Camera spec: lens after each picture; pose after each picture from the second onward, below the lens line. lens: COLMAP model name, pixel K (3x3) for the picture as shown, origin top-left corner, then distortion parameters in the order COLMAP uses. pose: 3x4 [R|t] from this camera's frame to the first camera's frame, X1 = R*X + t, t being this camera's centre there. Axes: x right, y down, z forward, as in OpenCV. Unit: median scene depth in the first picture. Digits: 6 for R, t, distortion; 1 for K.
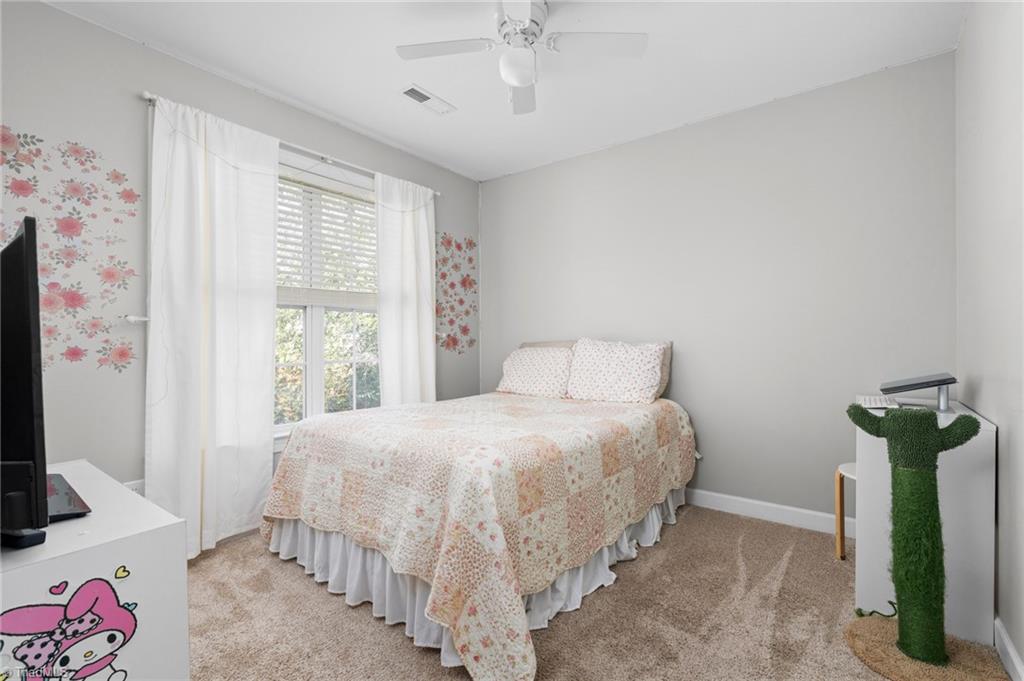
lens RADIAL K [[462.5, 0, 512.0], [0, 462.5, 340.5], [0, 0, 1]] dist [-0.001265, -0.000297]
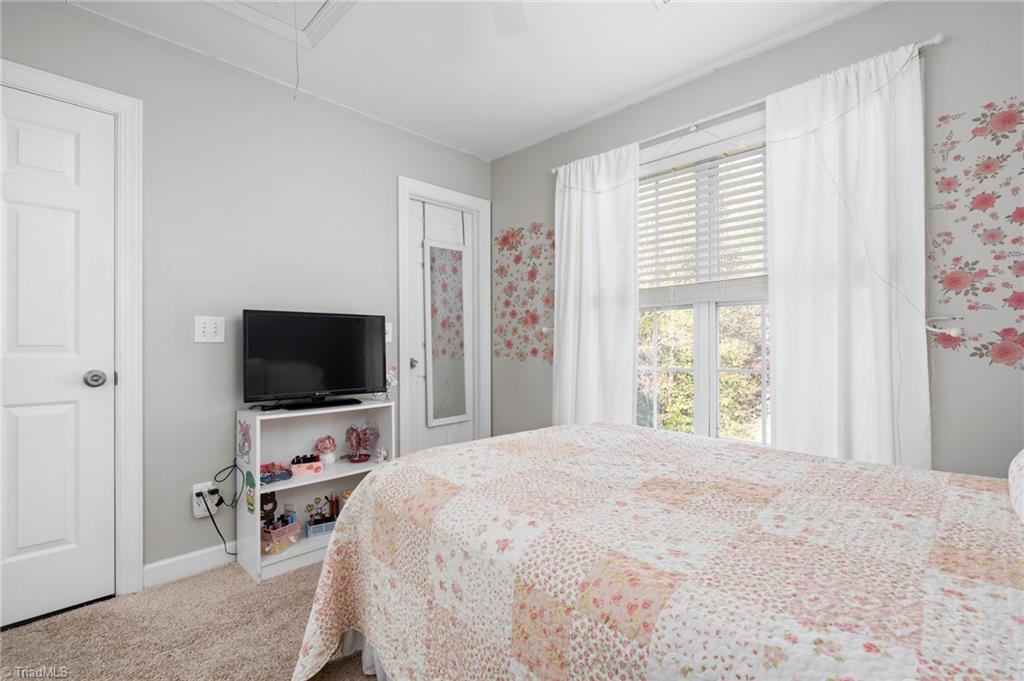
lens RADIAL K [[462.5, 0, 512.0], [0, 462.5, 340.5], [0, 0, 1]] dist [-0.001265, -0.000297]
pose [[-0.137625, -0.018515, -0.990311, 0.485076], [-0.010993, 0.999792, -0.017165, 0.011672], [0.990423, 0.008525, -0.137800, 0.829115]]
